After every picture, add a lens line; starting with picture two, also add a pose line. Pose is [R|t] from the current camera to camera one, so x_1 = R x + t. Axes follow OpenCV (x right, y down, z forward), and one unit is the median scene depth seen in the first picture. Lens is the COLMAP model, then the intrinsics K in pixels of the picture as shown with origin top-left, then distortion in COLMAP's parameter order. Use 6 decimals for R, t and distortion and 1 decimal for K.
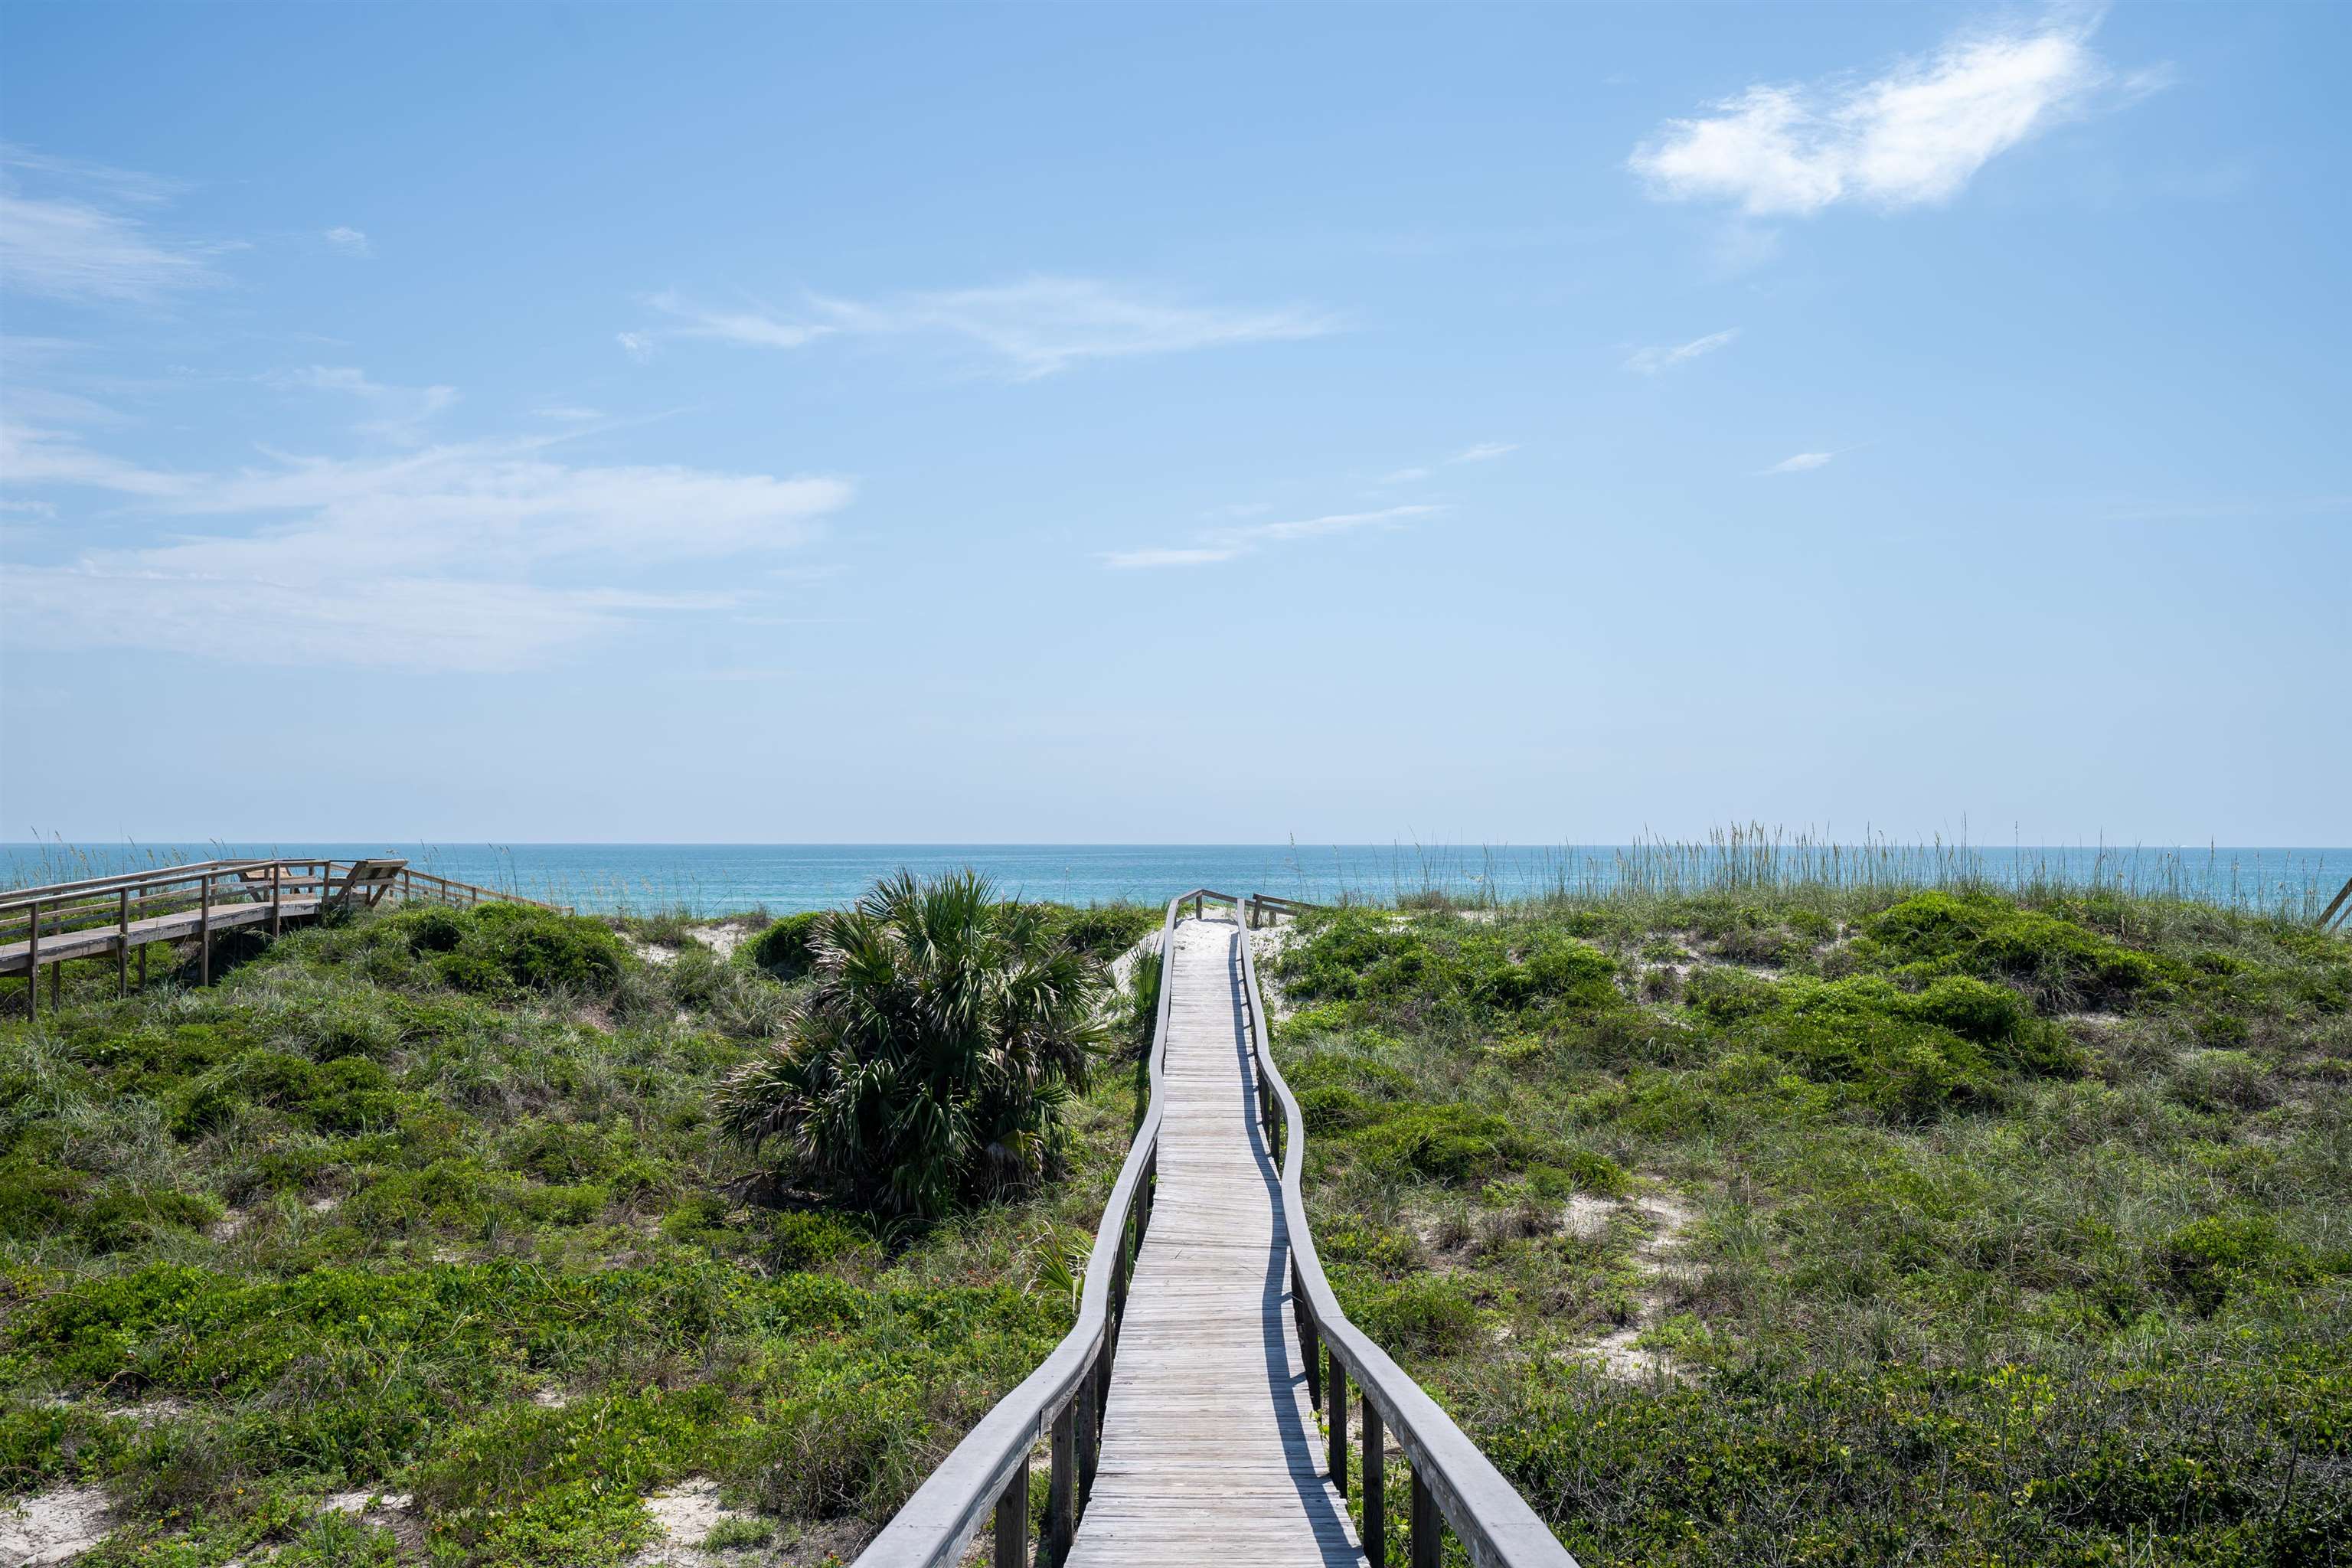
lens RADIAL K [[2383.2, 0, 1082.1], [0, 2383.2, 789.0], [0, 0, 1]] dist [0.045980, -0.014768]
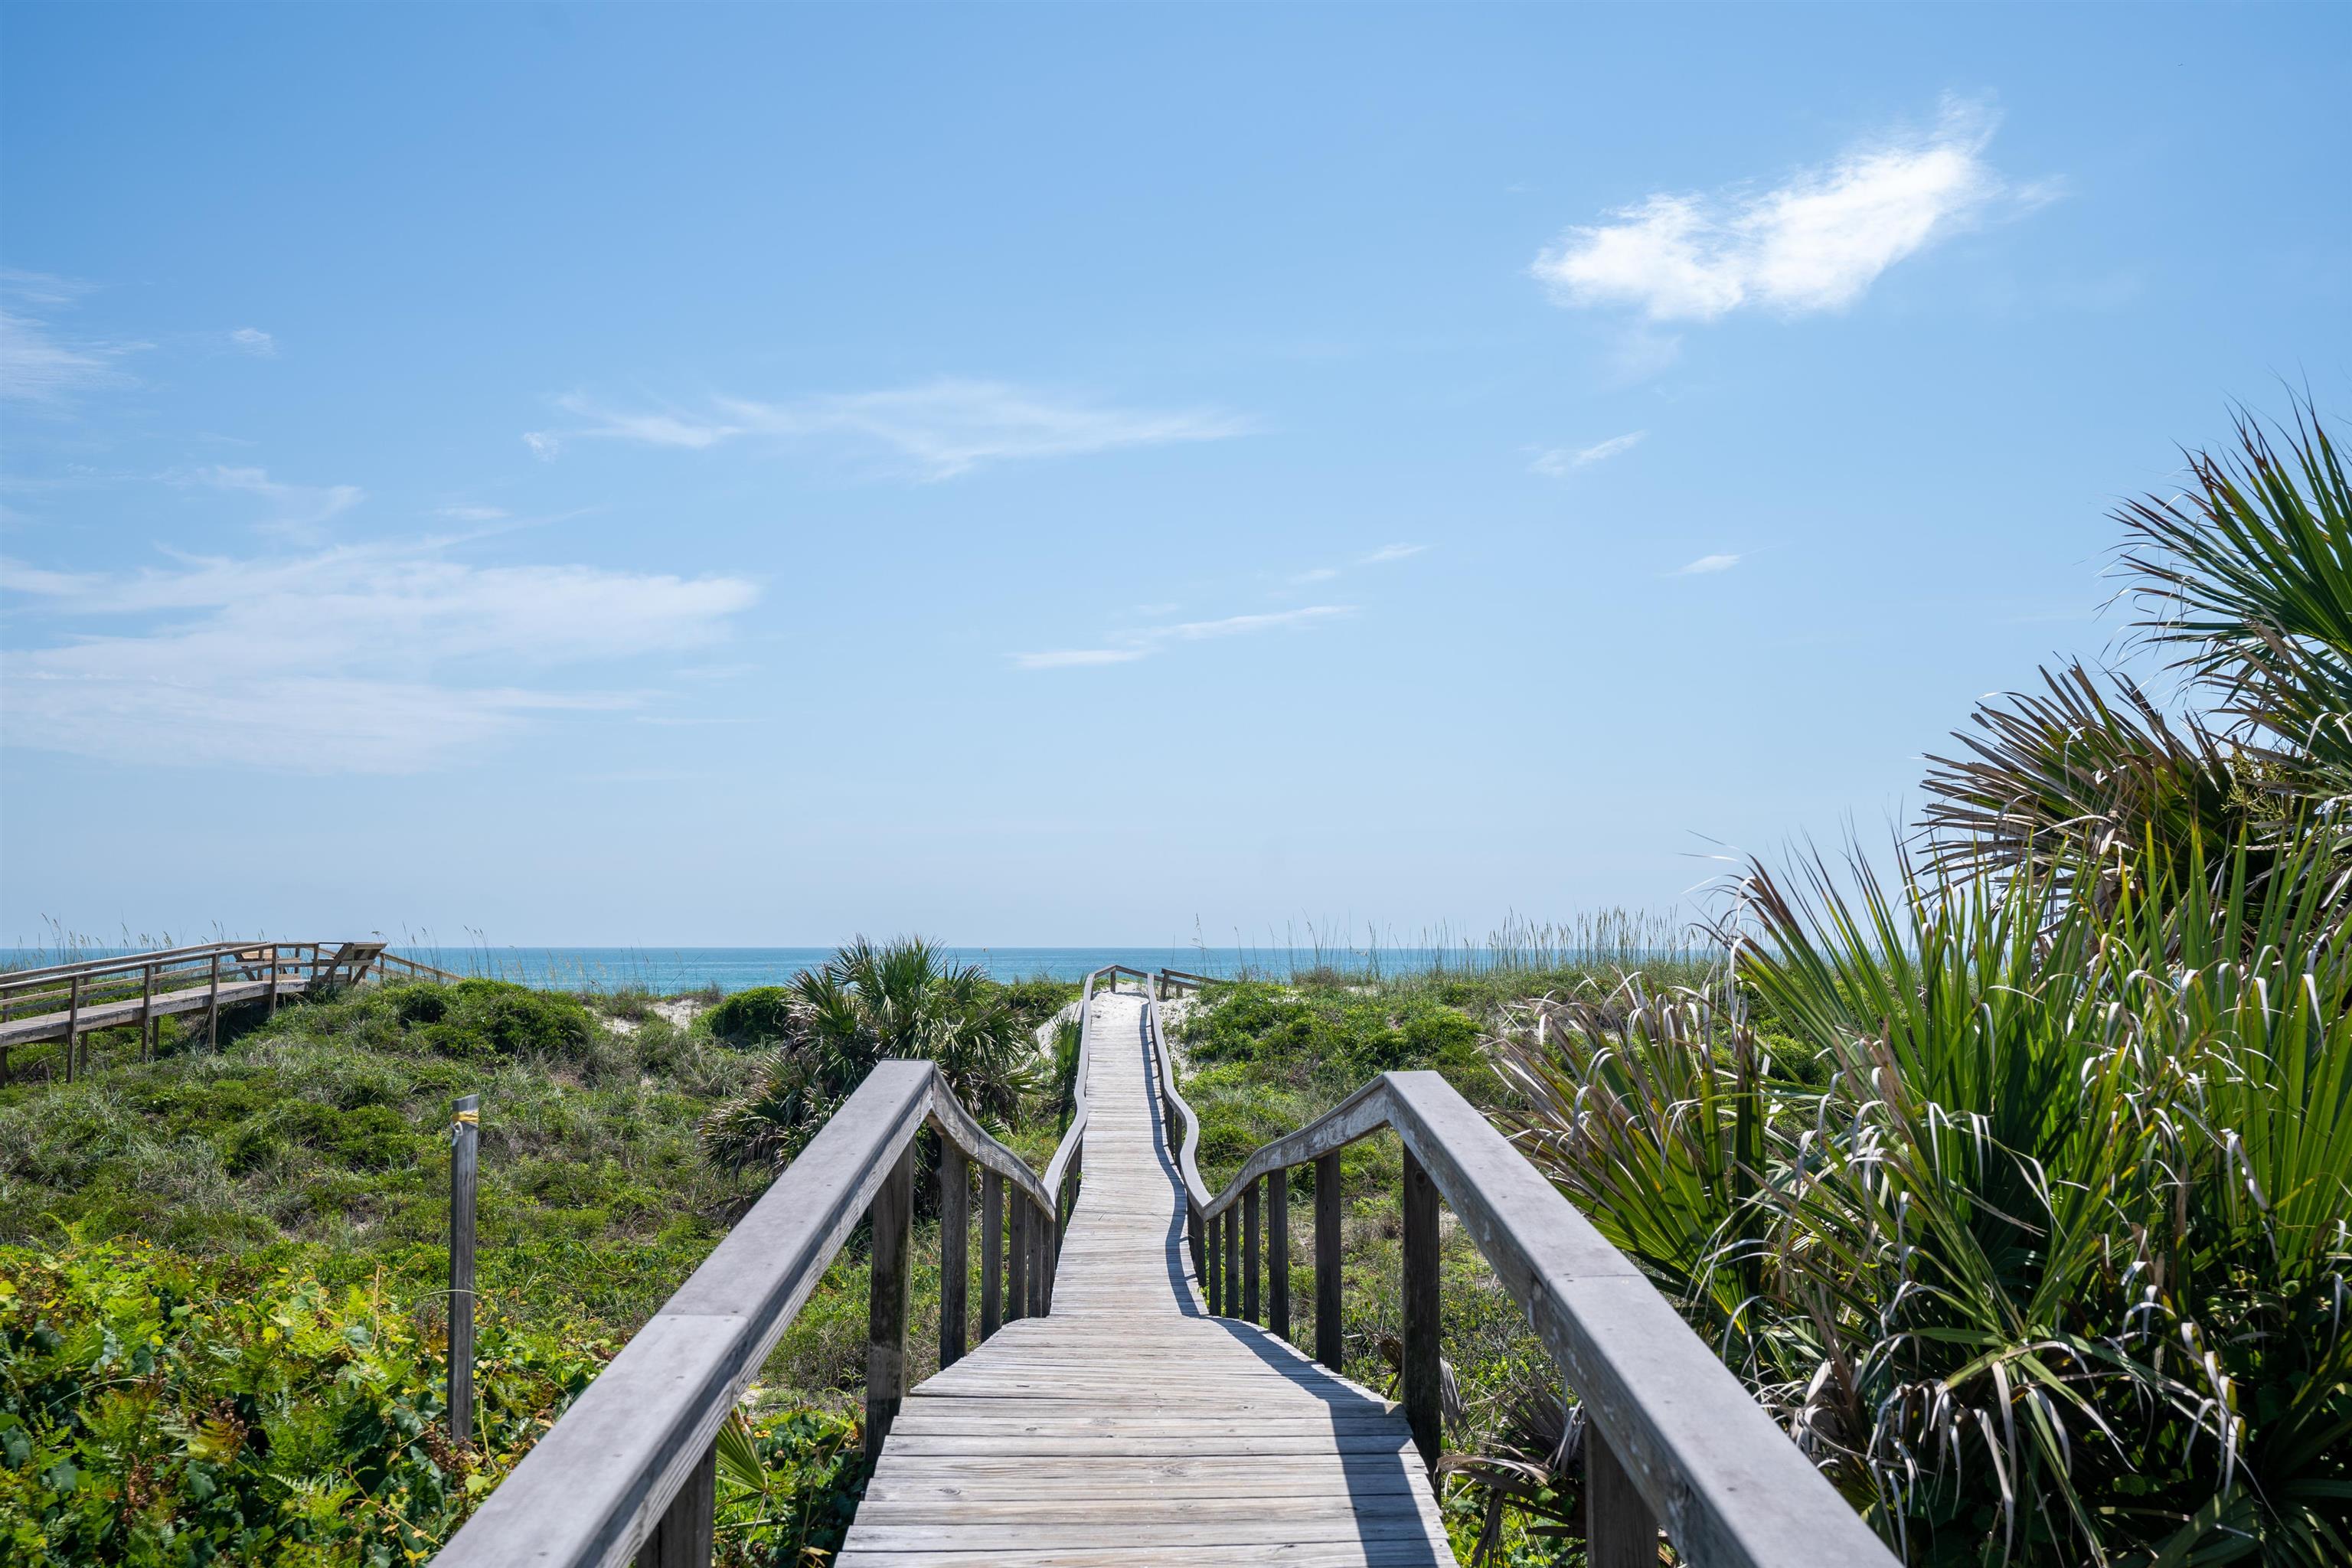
lens RADIAL K [[2447.8, 0, 1030.7], [0, 2447.8, 717.1], [0, 0, 1]] dist [0.014853, 0.023112]
pose [[0.999851, 0.000442, 0.017249, -0.008824], [0.000800, 0.997412, -0.071891, 0.008651], [-0.017236, 0.071894, 0.997263, -0.144658]]
